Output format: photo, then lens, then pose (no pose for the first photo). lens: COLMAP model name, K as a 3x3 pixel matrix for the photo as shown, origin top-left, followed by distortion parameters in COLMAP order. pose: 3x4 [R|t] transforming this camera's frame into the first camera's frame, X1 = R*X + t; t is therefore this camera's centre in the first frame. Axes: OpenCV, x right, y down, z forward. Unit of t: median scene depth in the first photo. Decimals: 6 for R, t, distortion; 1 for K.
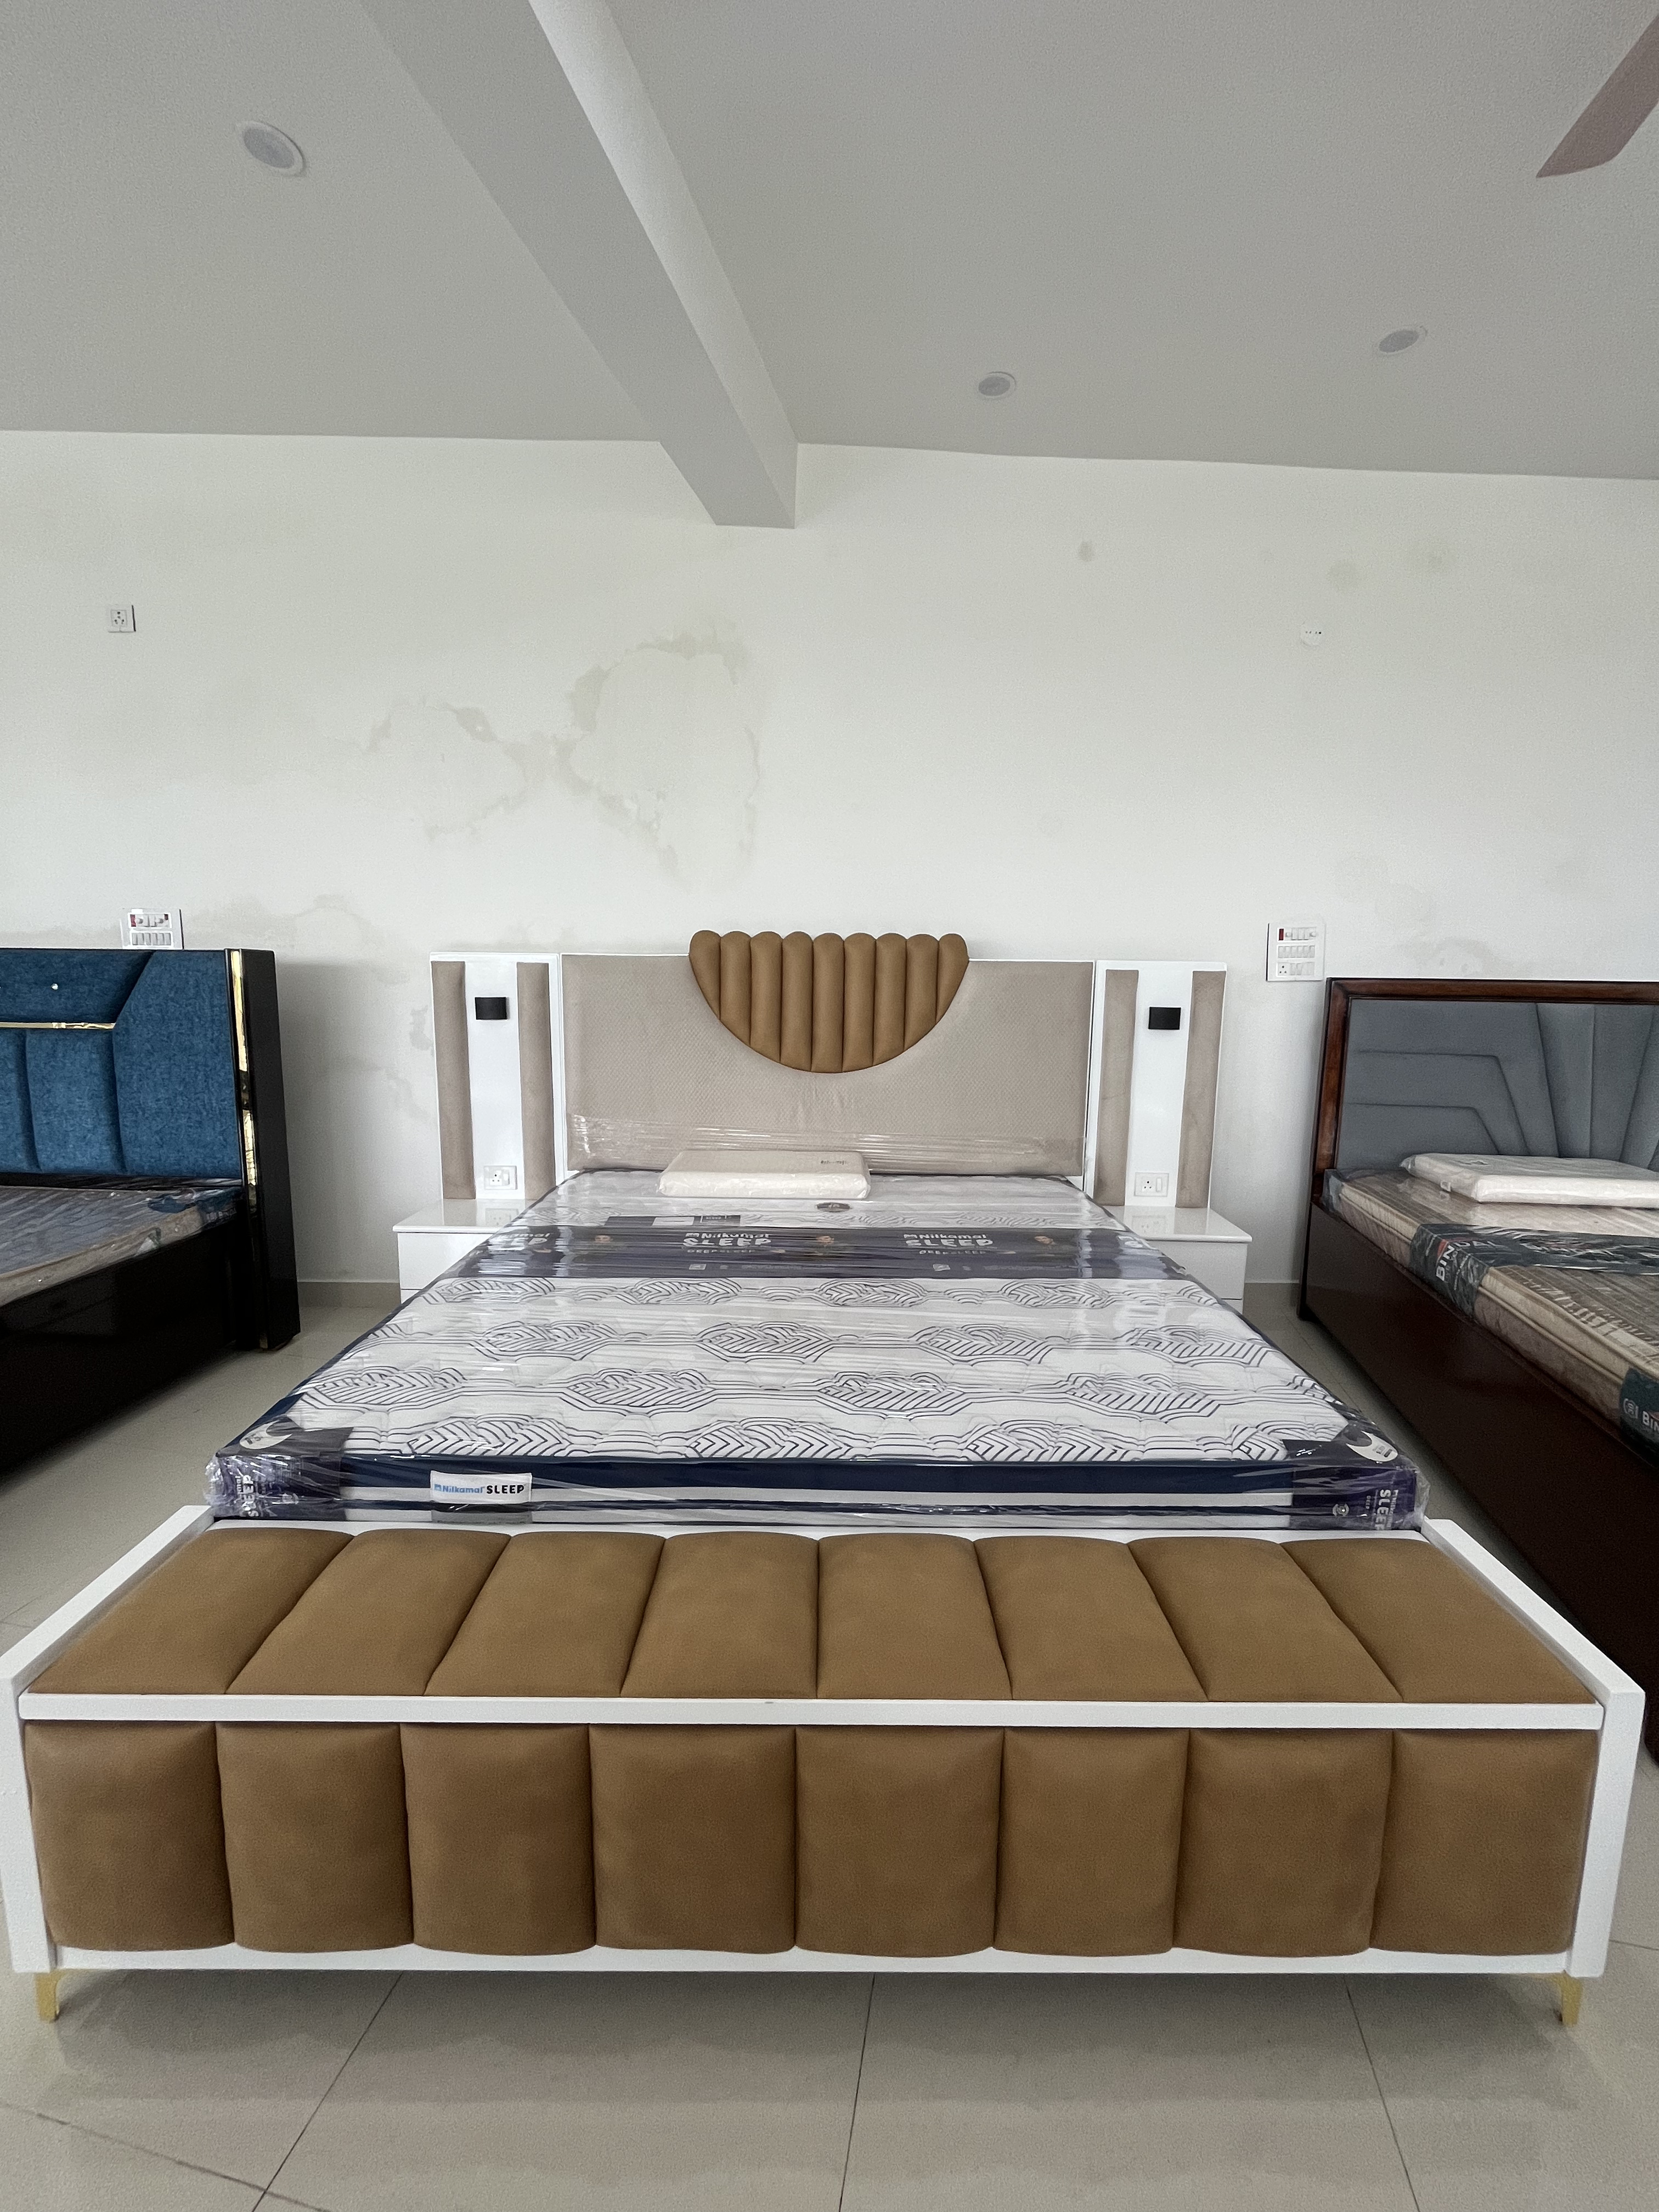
lens RADIAL K [[902.7, 0, 824.7], [0, 902.7, 1108.1], [0, 0, 1]] dist [-0.001817, -0.000013]
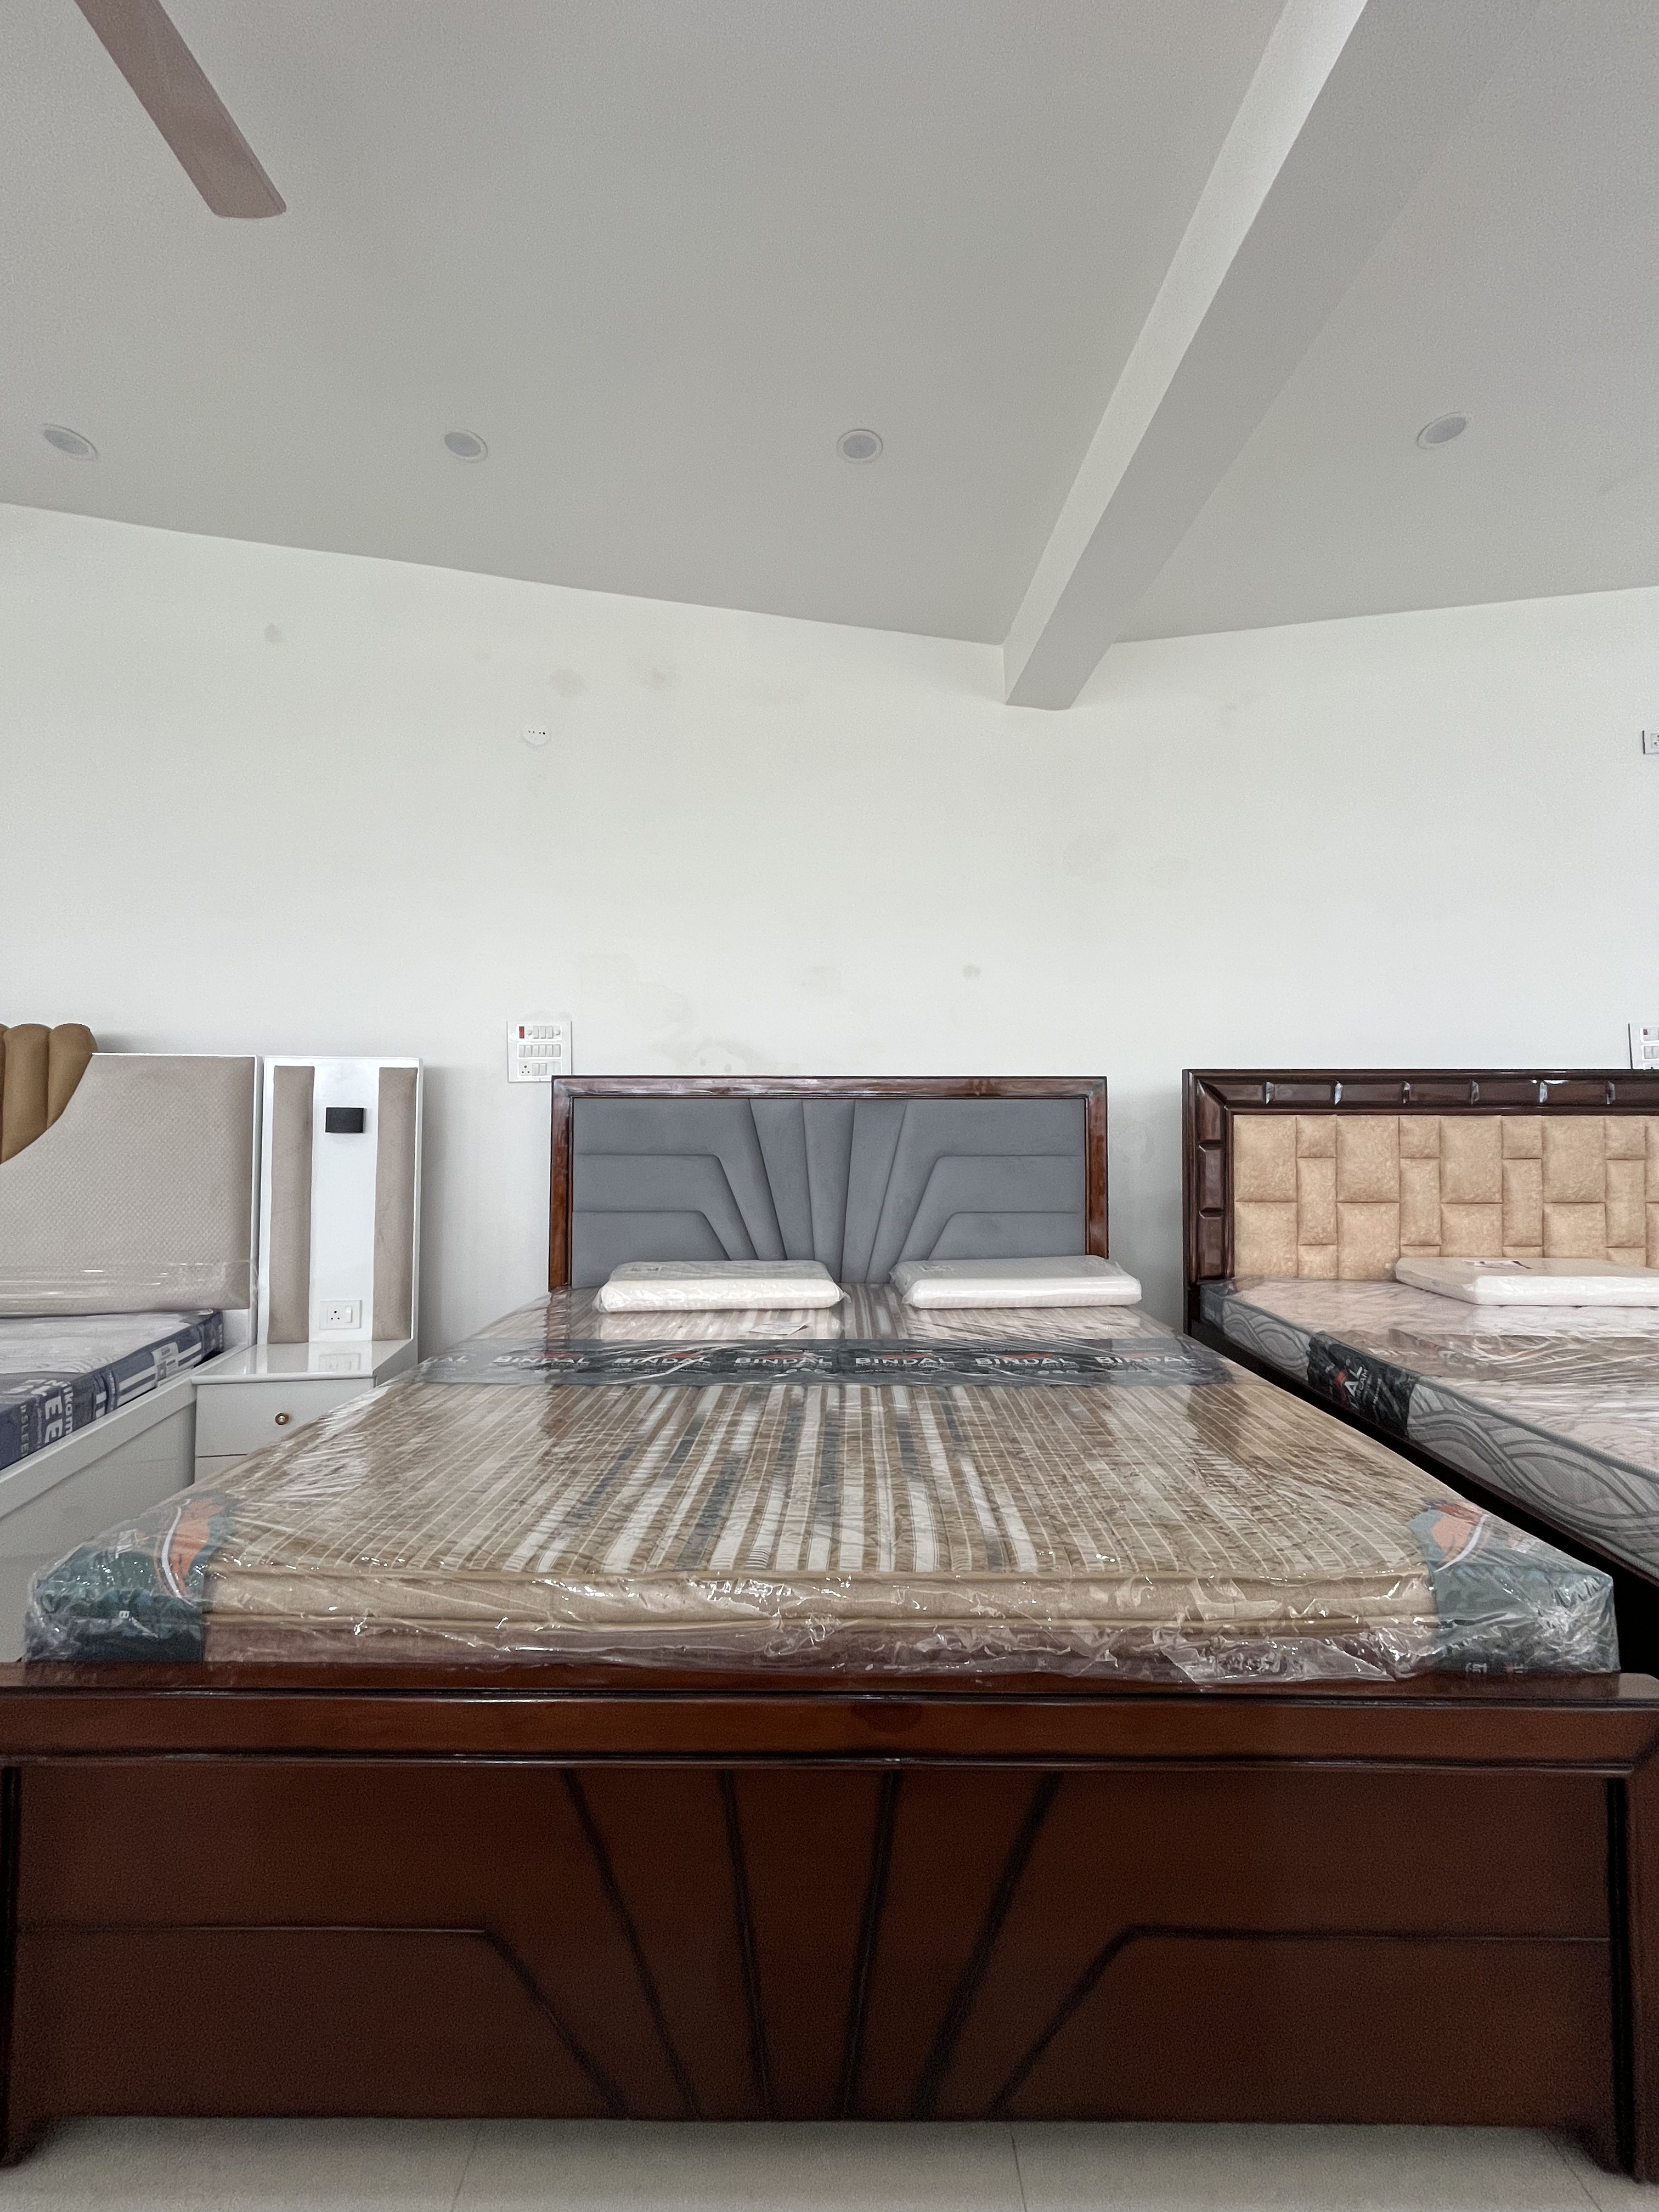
lens RADIAL K [[902.7, 0, 834.4], [0, 902.7, 1103.0], [0, 0, 1]] dist [-0.001817, -0.000013]
pose [[0.977474, -0.006974, 0.210941, 0.657499], [0.042750, 0.985279, -0.165524, 0.050093], [-0.206681, 0.170813, 0.963383, 0.051226]]
